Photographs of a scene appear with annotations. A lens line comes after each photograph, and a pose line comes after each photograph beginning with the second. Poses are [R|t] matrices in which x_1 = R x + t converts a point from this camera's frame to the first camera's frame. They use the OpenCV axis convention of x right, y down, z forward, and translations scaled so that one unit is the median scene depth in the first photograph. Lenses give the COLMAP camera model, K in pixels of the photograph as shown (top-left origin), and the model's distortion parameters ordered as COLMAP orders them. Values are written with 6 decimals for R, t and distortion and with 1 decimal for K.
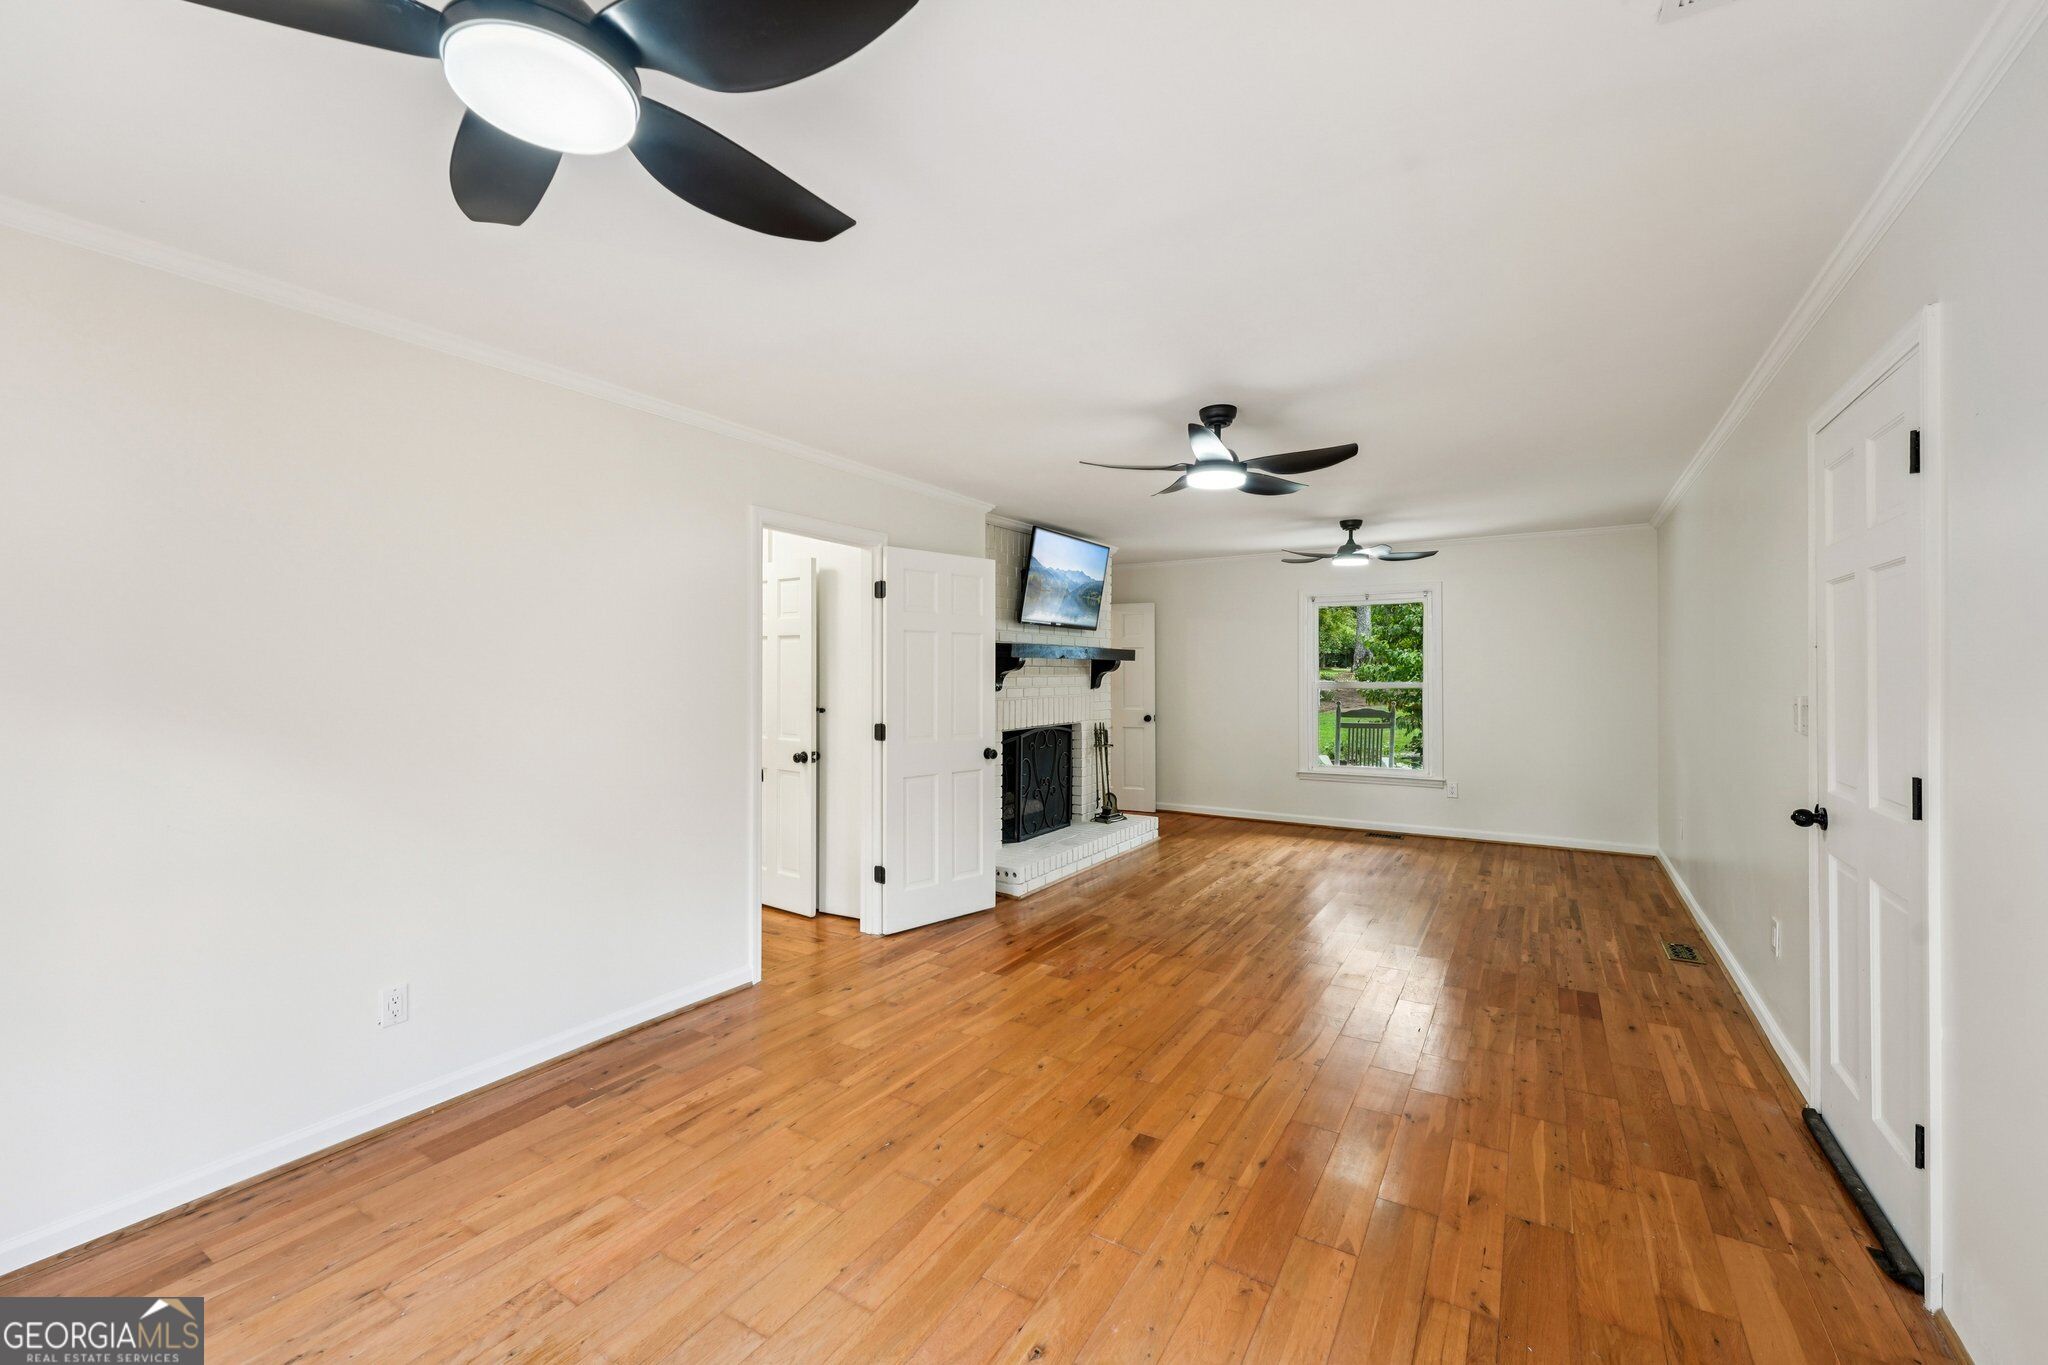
lens RADIAL K [[827.4, 0, 1022.1], [0, 827.4, 674.7], [0, 0, 1]] dist [-0.001153, -0.000217]
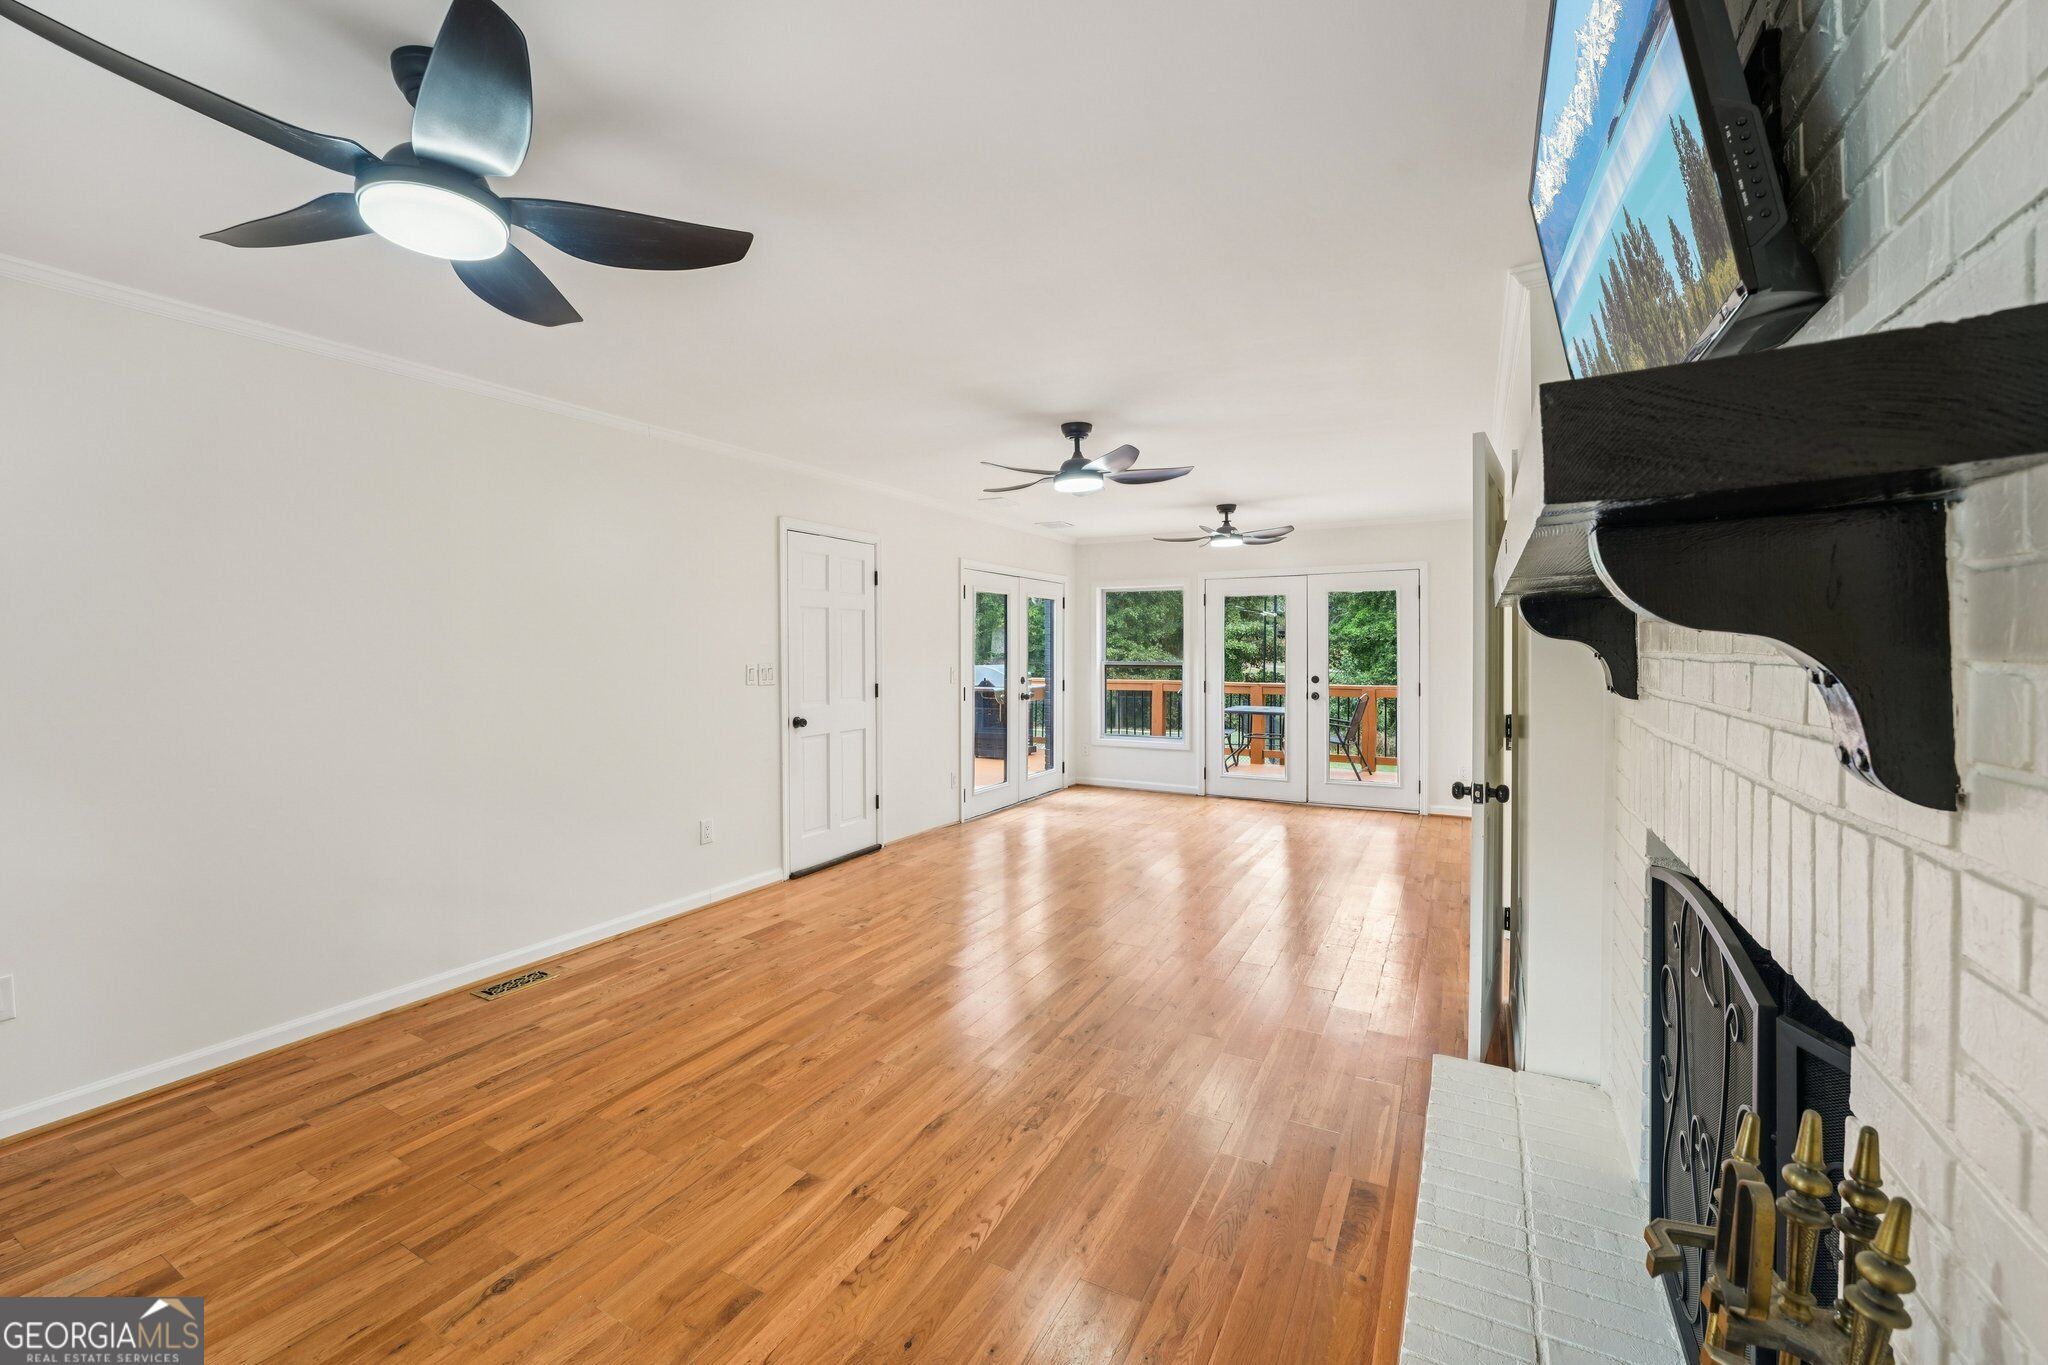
lens RADIAL K [[841.5, 0, 1015.5], [0, 841.5, 661.8], [0, 0, 1]] dist [-0.025490, 0.000045]
pose [[-0.997953, 0.005307, -0.063732, 0.234491], [0.004221, 0.999844, 0.017161, -0.002634], [0.063813, 0.016857, -0.997819, 1.275051]]
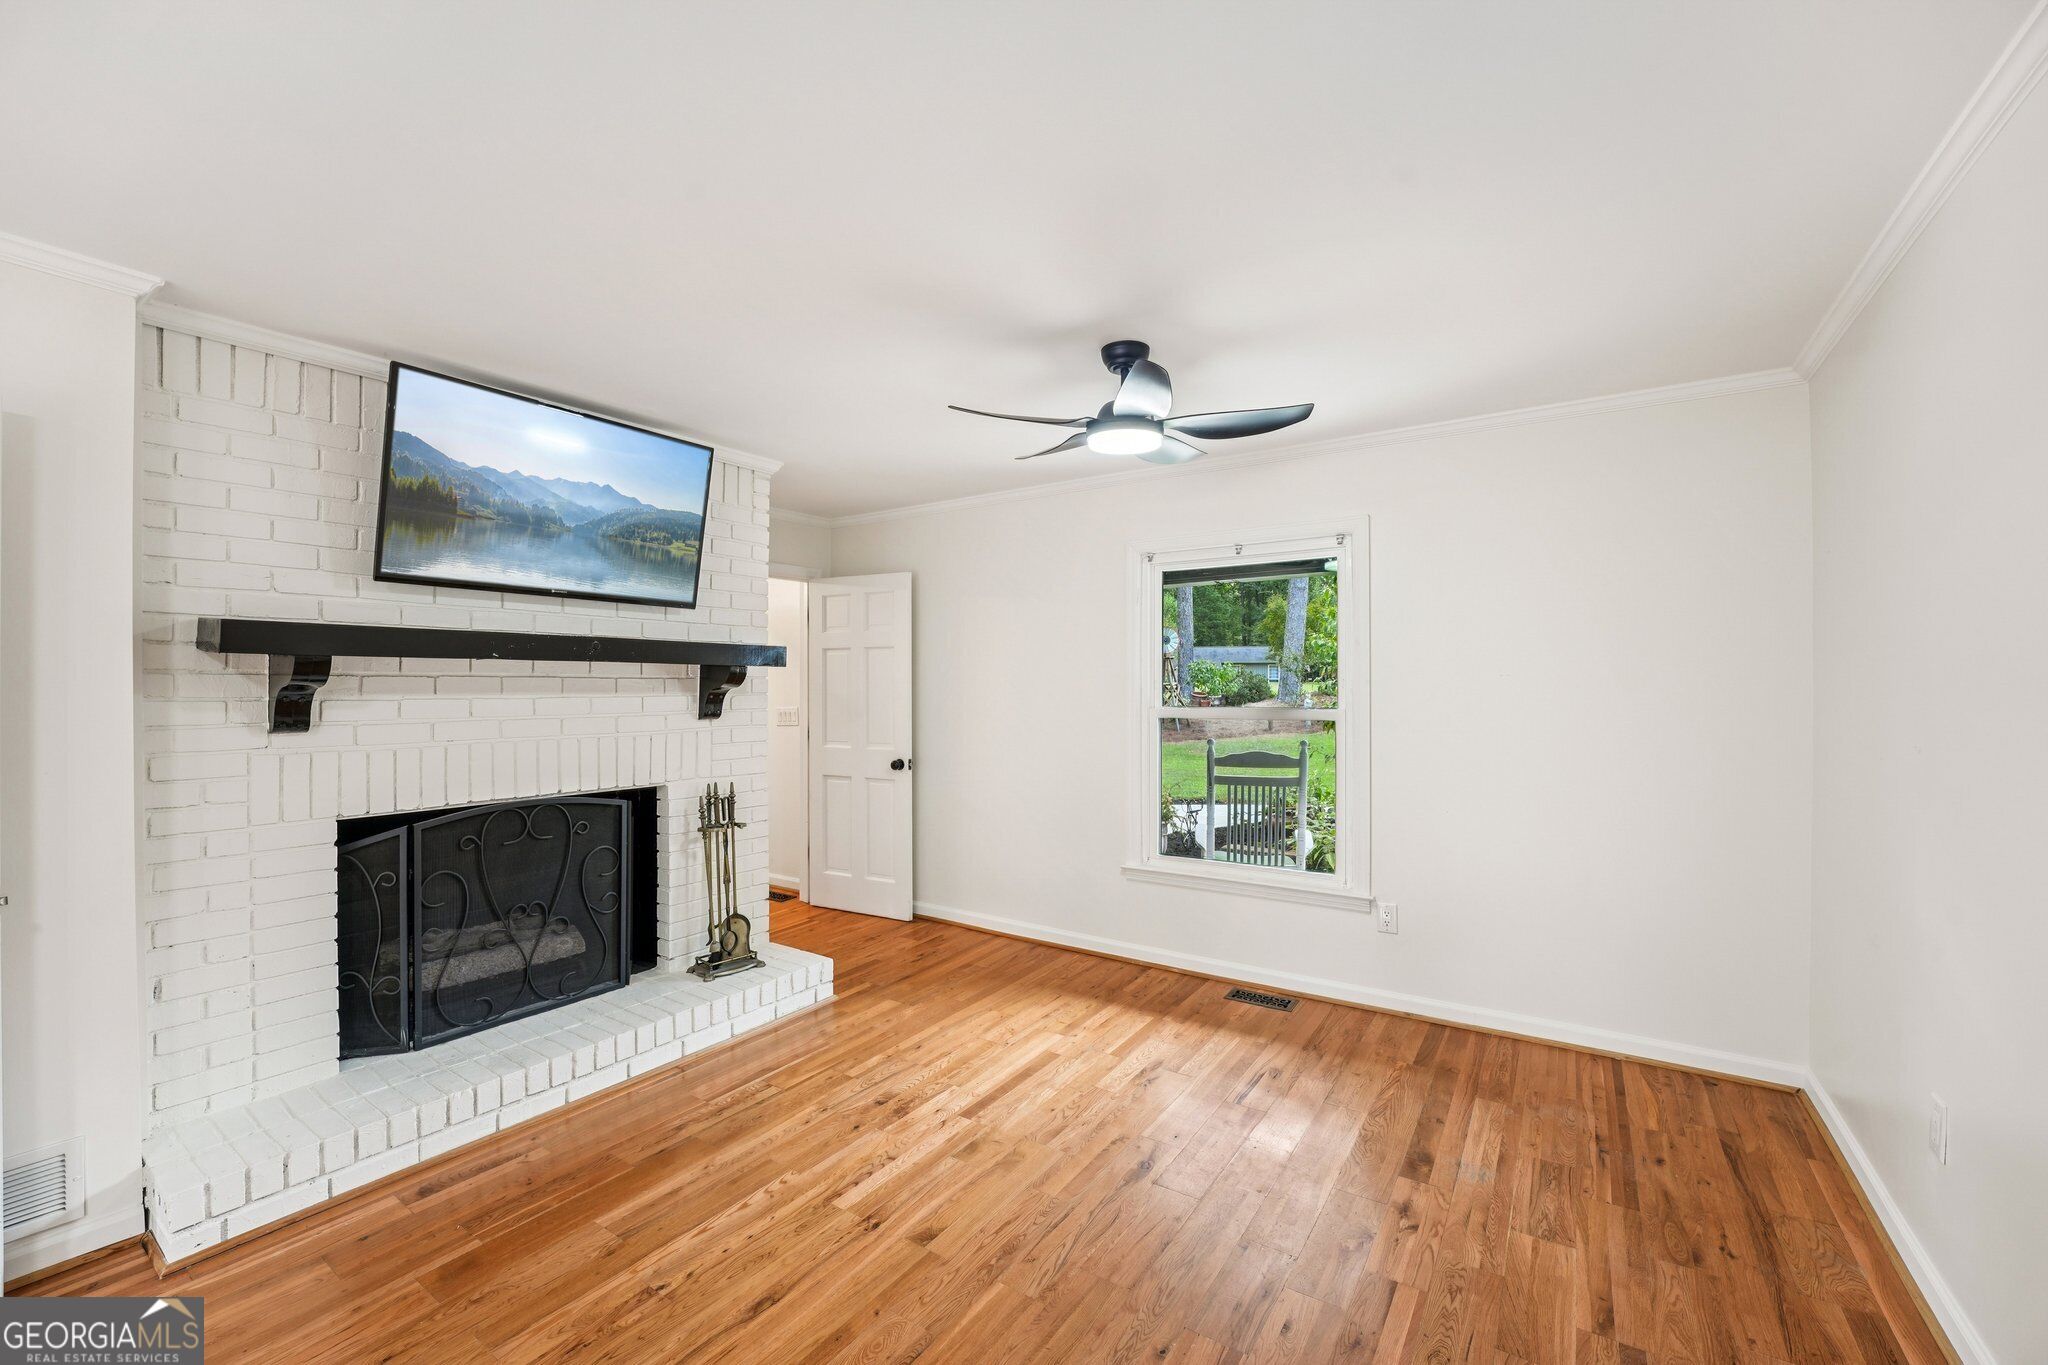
lens RADIAL K [[825.9, 0, 1010.2], [0, 825.9, 686.5], [0, 0, 1]] dist [-0.024186, 0.000289]
pose [[0.999183, 0.001598, -0.040394, 0.355385], [-0.001661, 0.999997, -0.001531, -0.004984], [0.040391, 0.001596, 0.999183, 0.555567]]
